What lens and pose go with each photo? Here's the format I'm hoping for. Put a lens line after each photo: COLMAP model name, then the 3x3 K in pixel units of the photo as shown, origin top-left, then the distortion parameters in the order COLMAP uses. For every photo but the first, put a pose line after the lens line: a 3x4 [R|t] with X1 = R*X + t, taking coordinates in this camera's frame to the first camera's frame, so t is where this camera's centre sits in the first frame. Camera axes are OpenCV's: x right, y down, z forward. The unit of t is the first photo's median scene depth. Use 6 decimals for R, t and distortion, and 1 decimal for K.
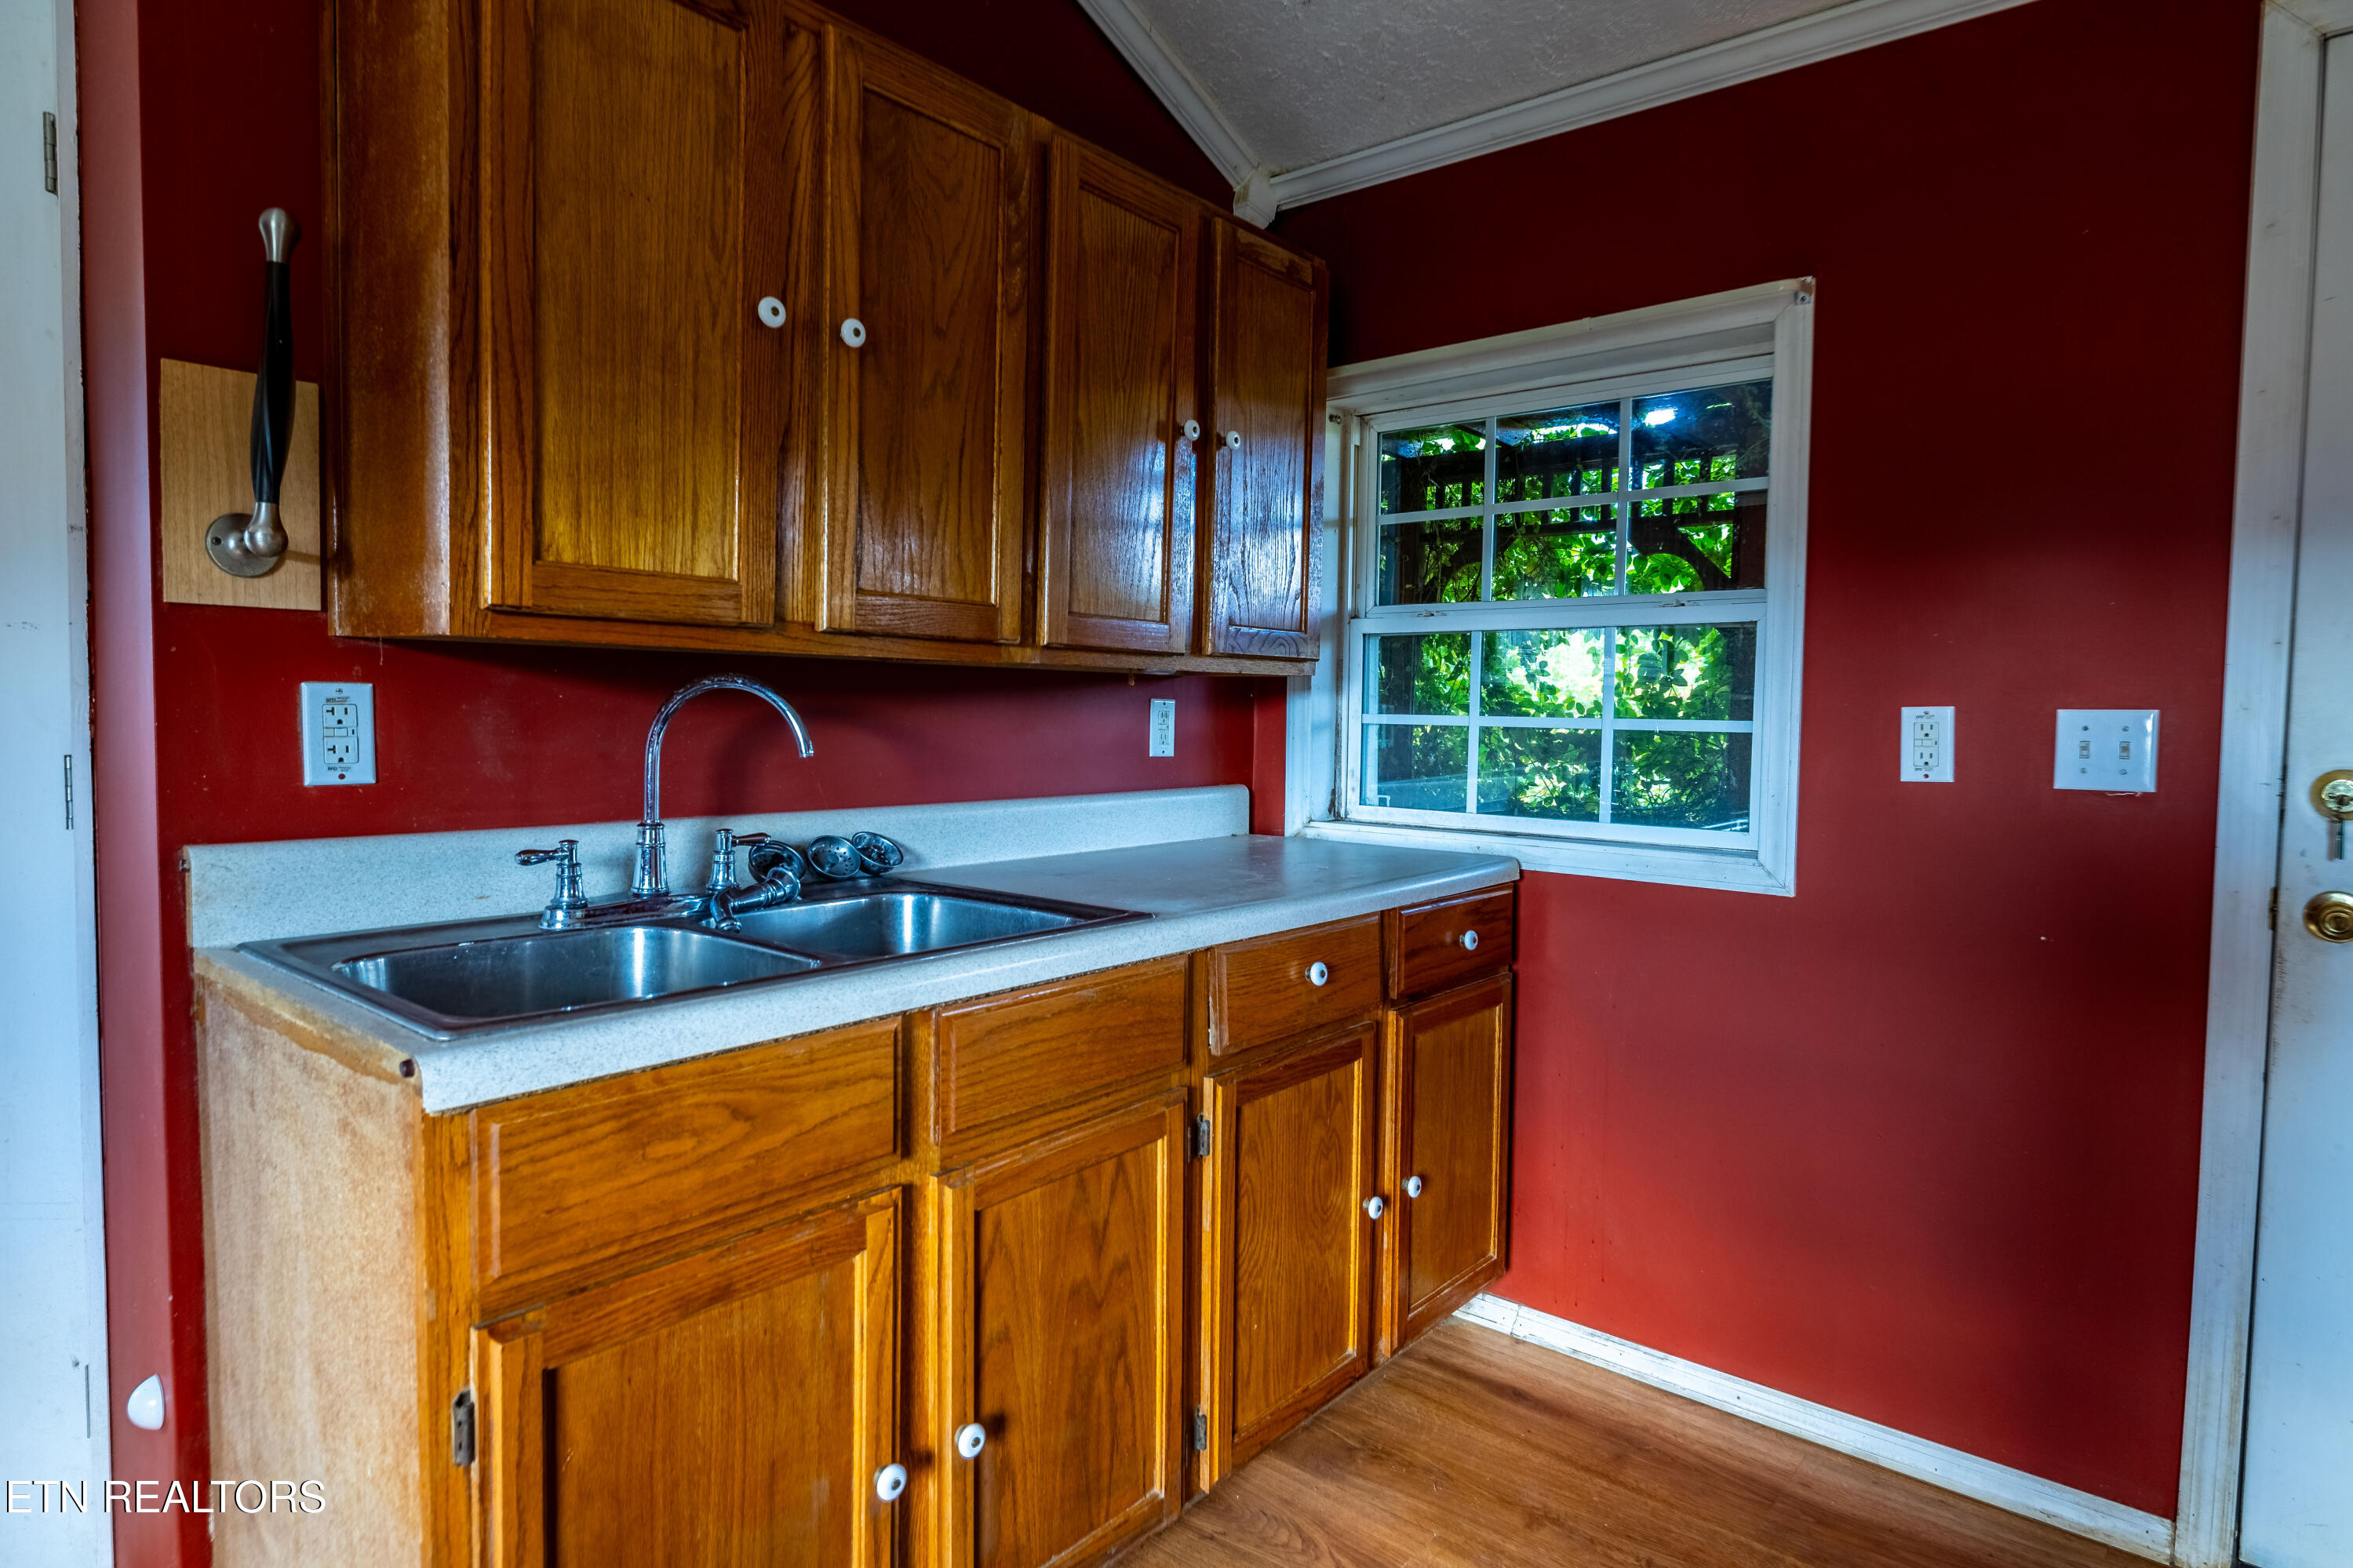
lens RADIAL K [[1318.7, 0, 1174.8], [0, 1318.7, 769.8], [0, 0, 1]] dist [0.006688, -0.000507]
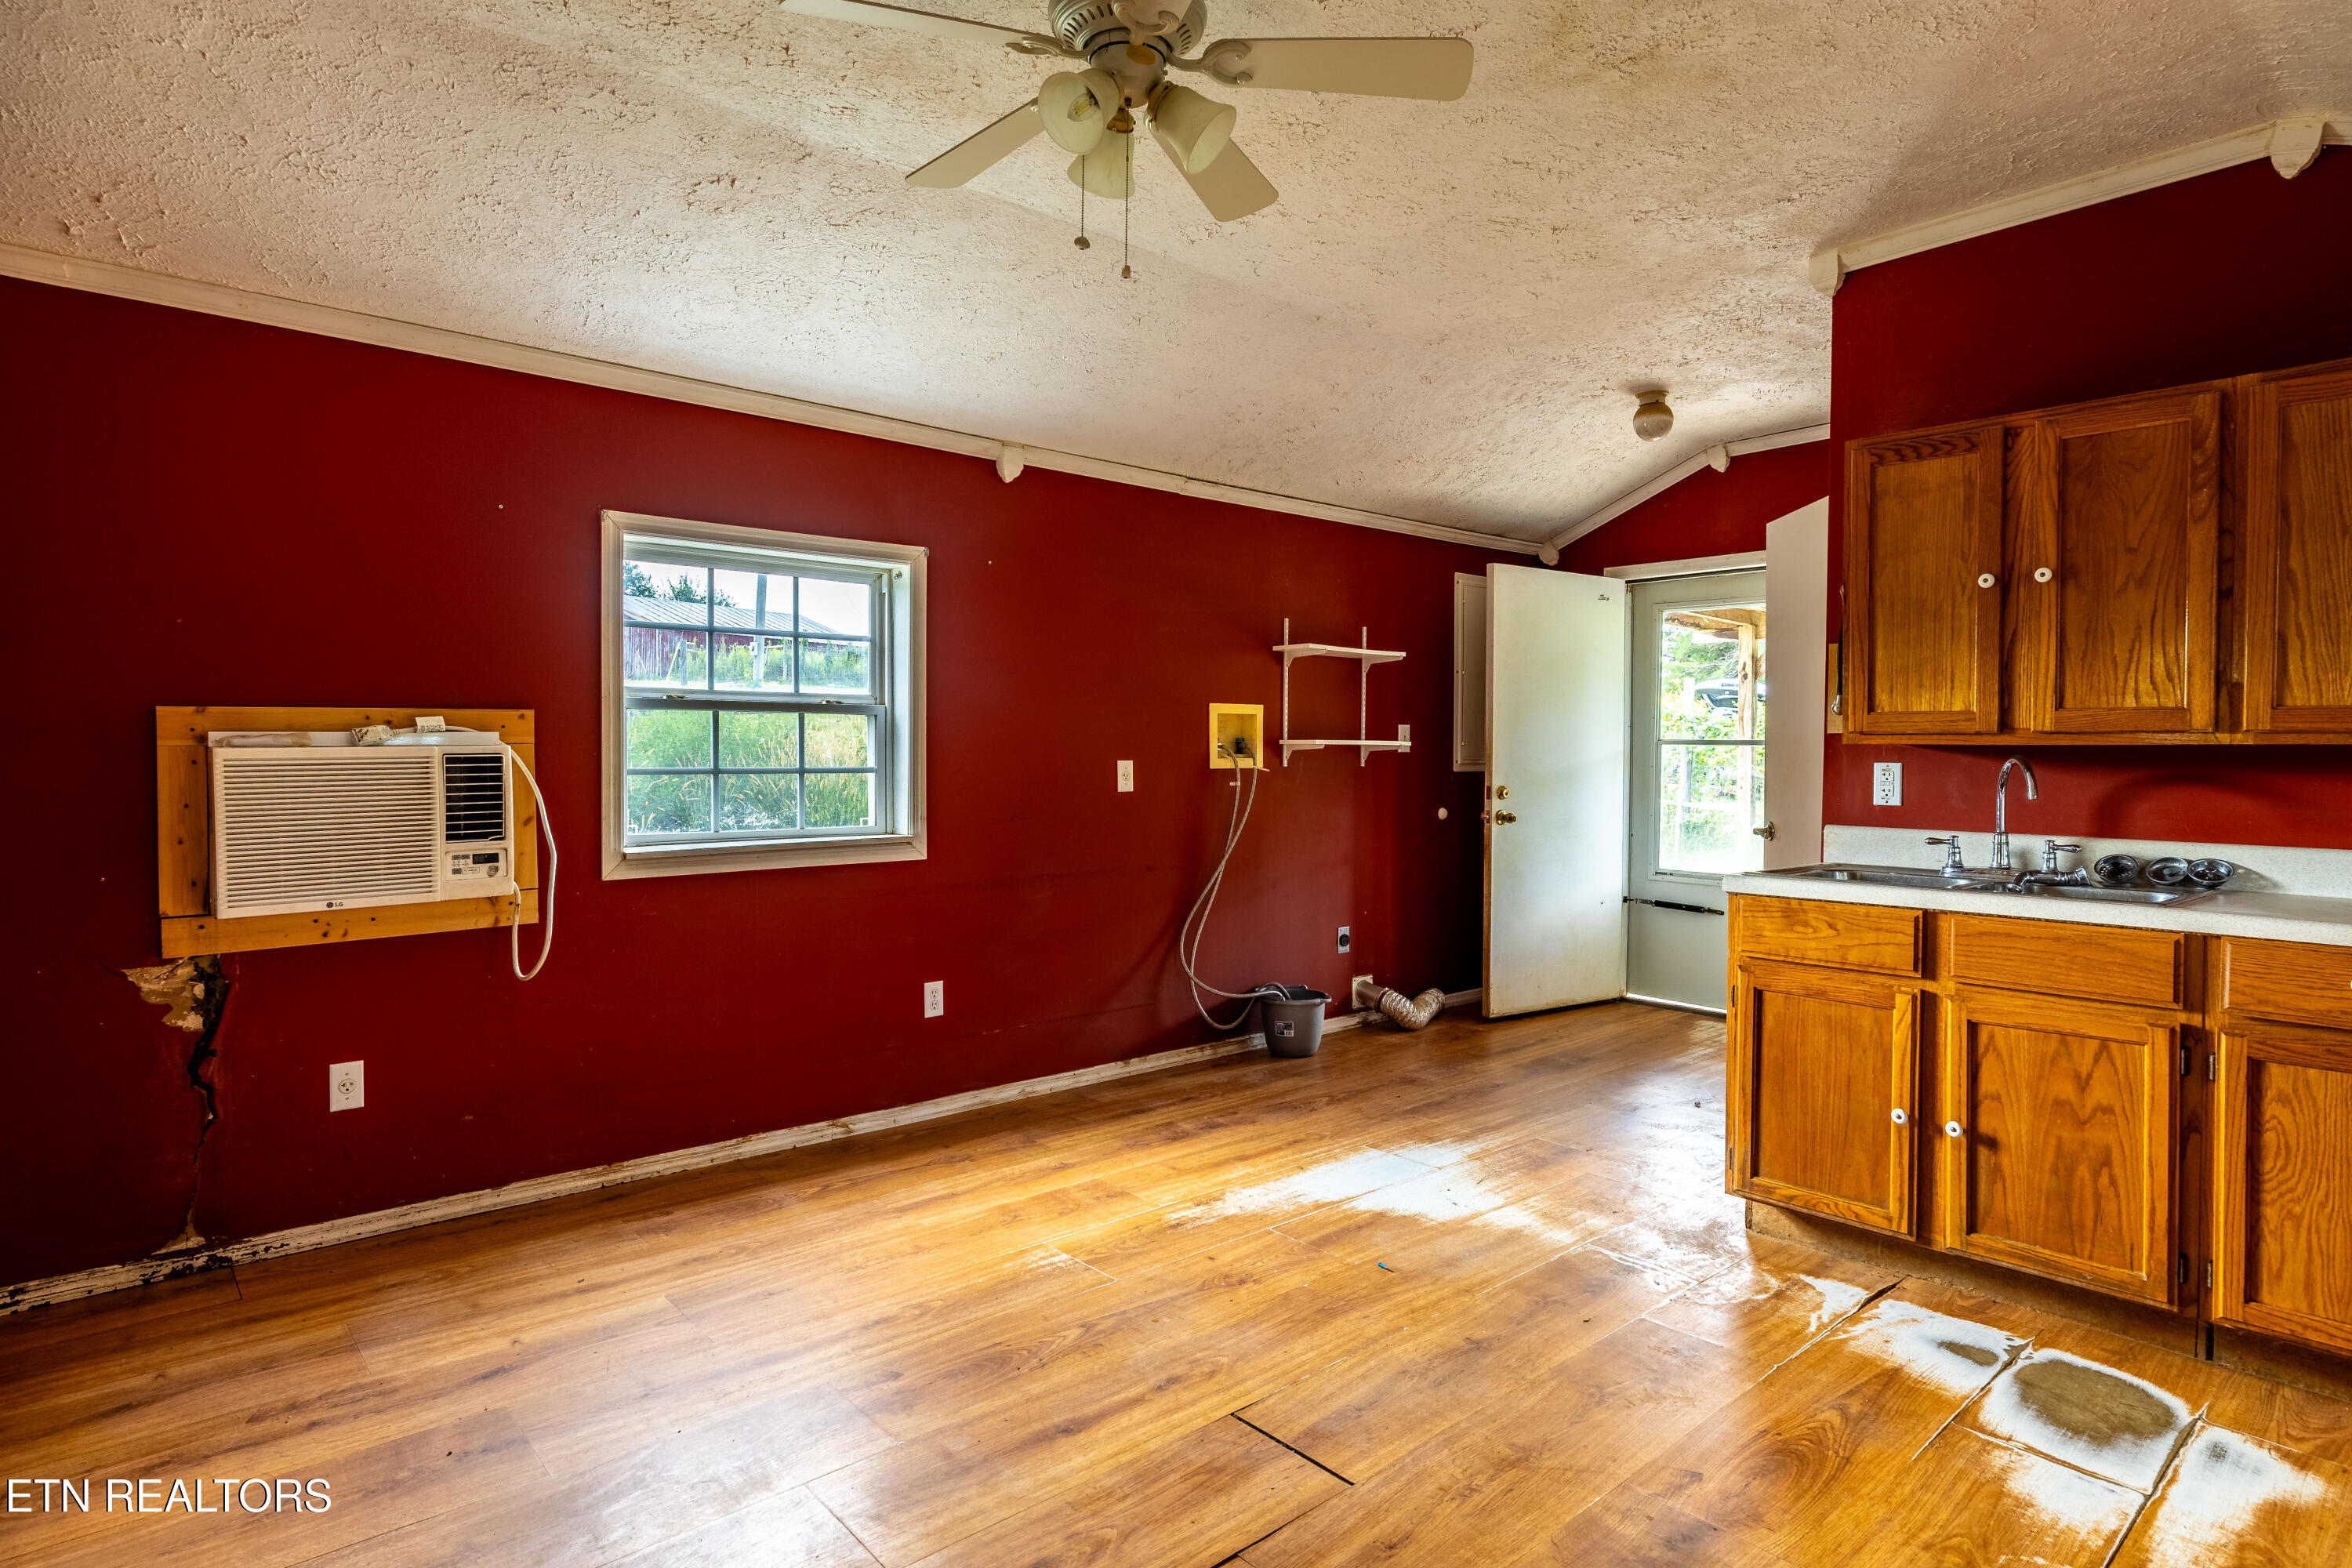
lens RADIAL K [[1286.6, 0, 1174.7], [0, 1286.6, 776.3], [0, 0, 1]] dist [-0.001649, -0.000007]
pose [[-0.148670, -0.001614, -0.988886, 1.790249], [-0.061656, 0.998068, 0.007641, 0.019994], [0.986963, 0.062106, -0.148482, 0.065012]]
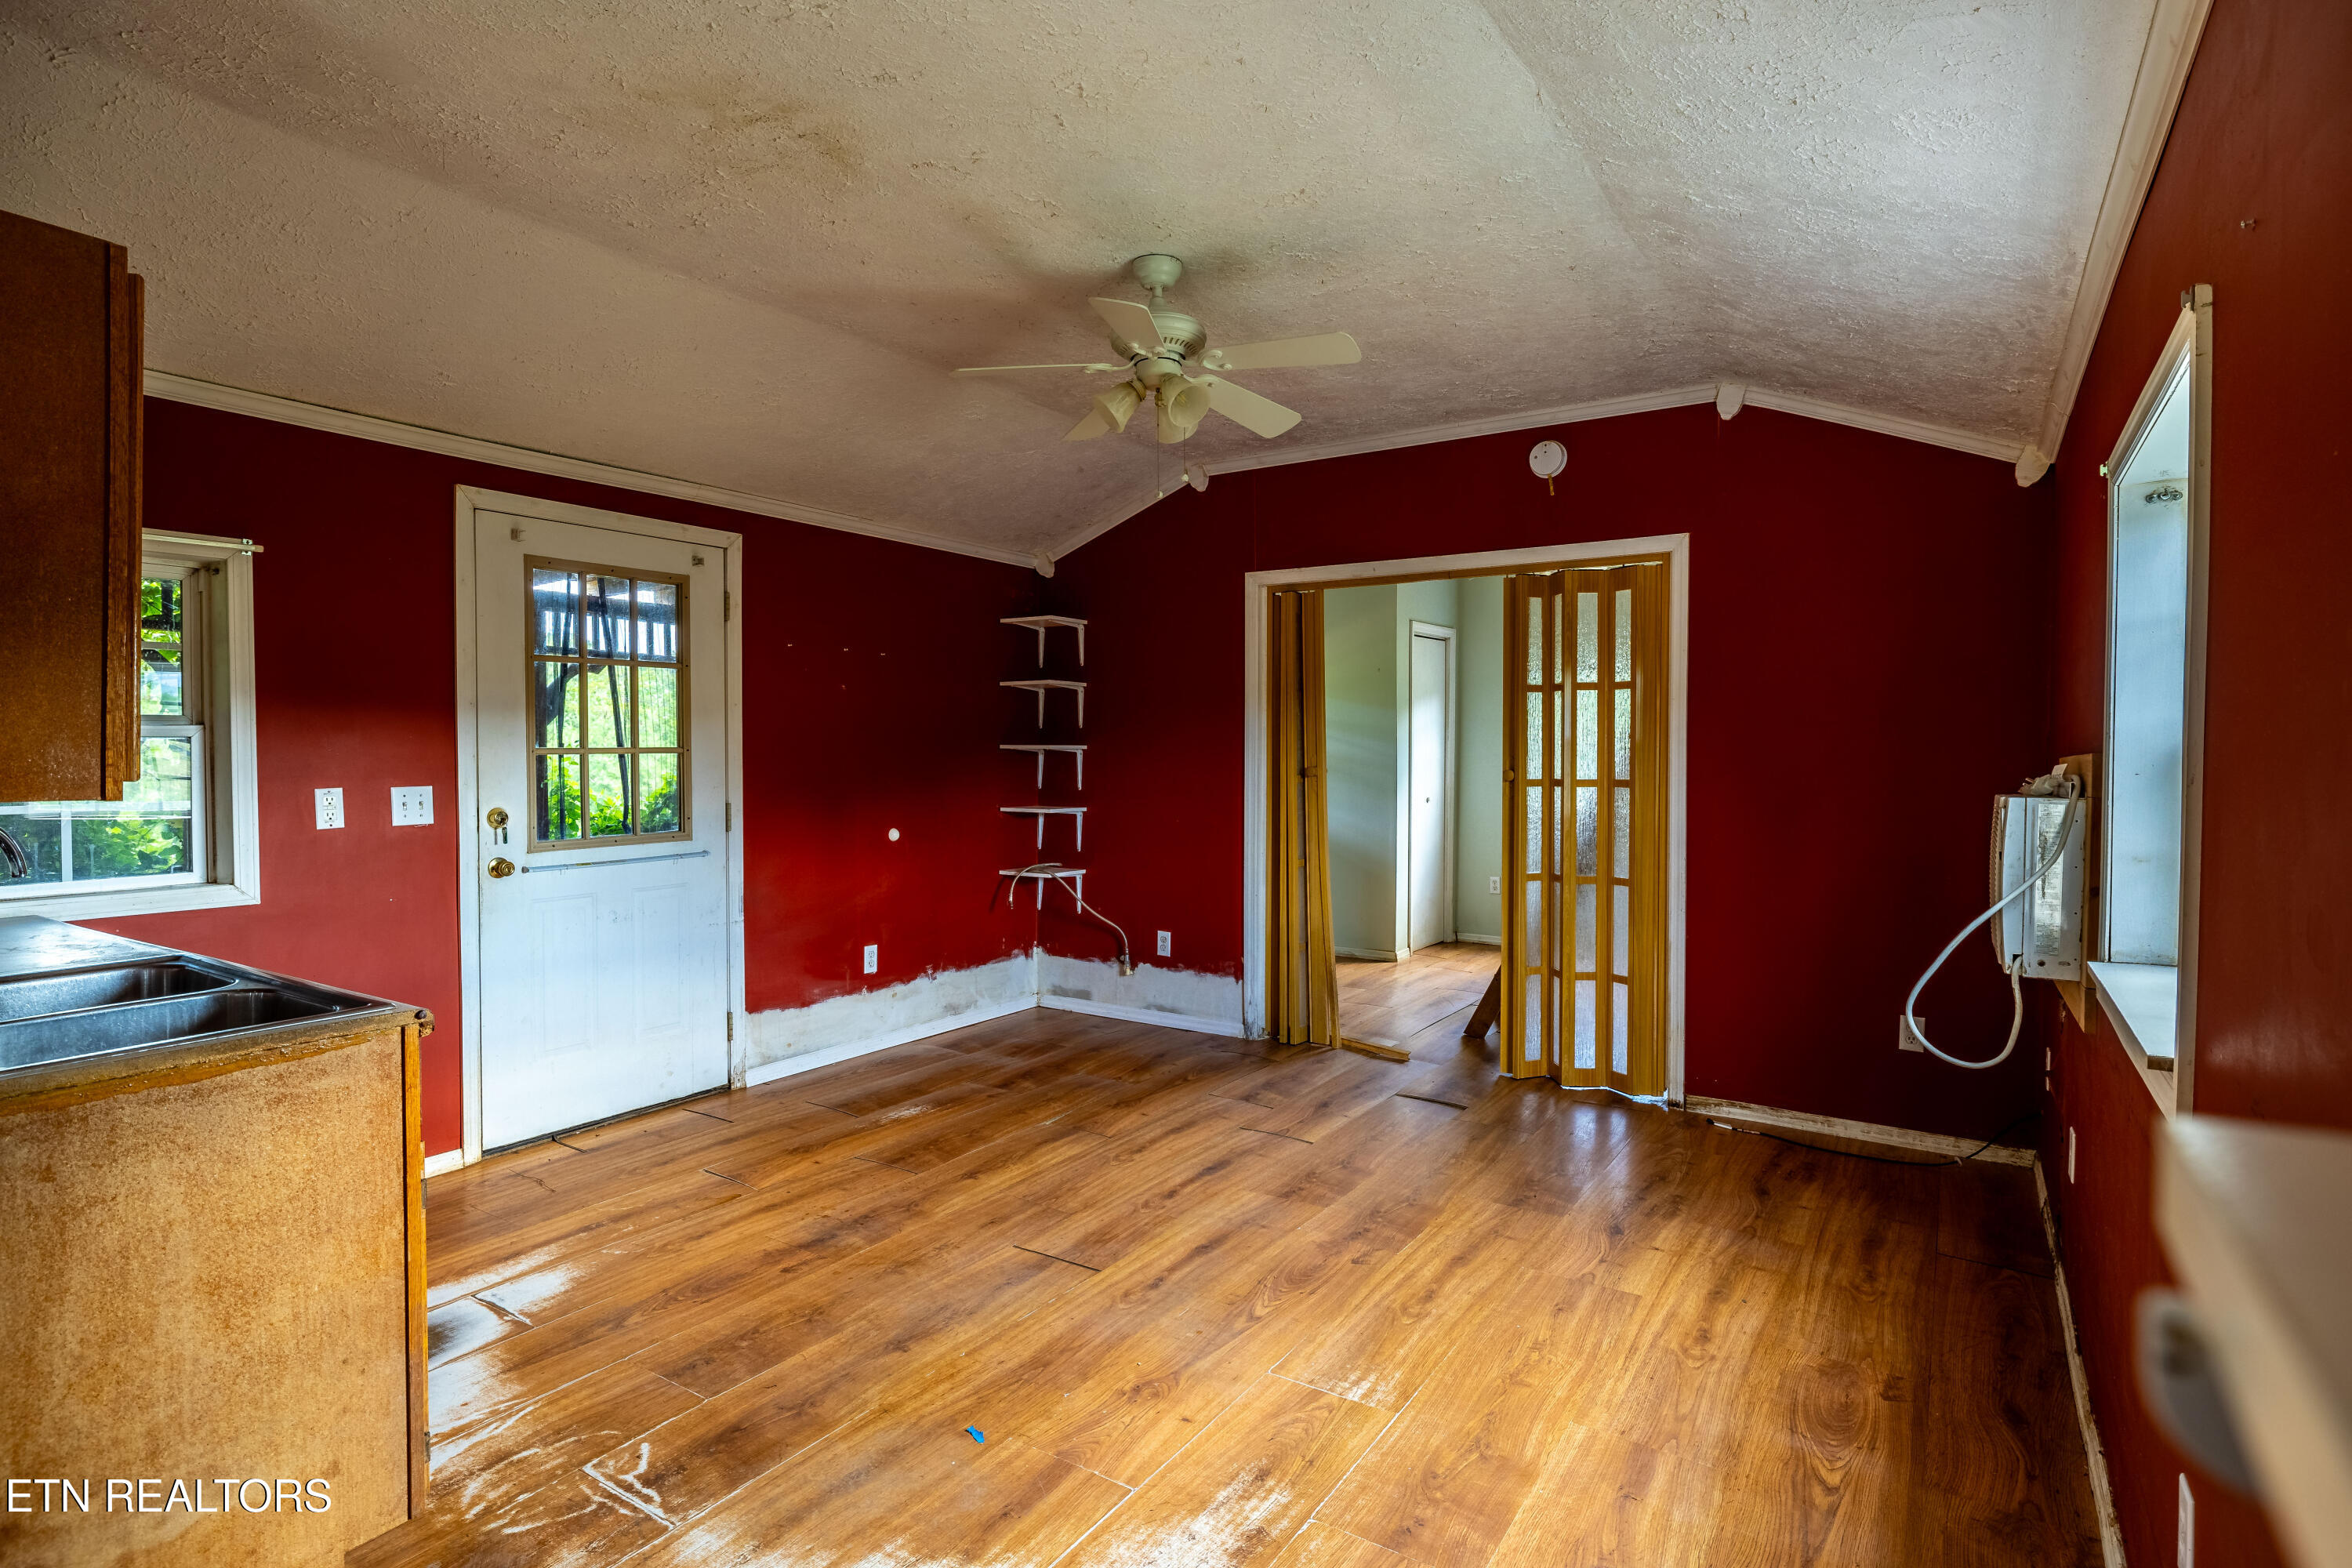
lens RADIAL K [[1202.7, 0, 1176.7], [0, 1202.7, 776.6], [0, 0, 1]] dist [0.001721, 0.000166]
pose [[-0.125105, -0.038194, 0.991408, -1.690711], [0.047629, 0.997875, 0.044453, -0.111081], [-0.991000, 0.052781, -0.123021, 0.028711]]
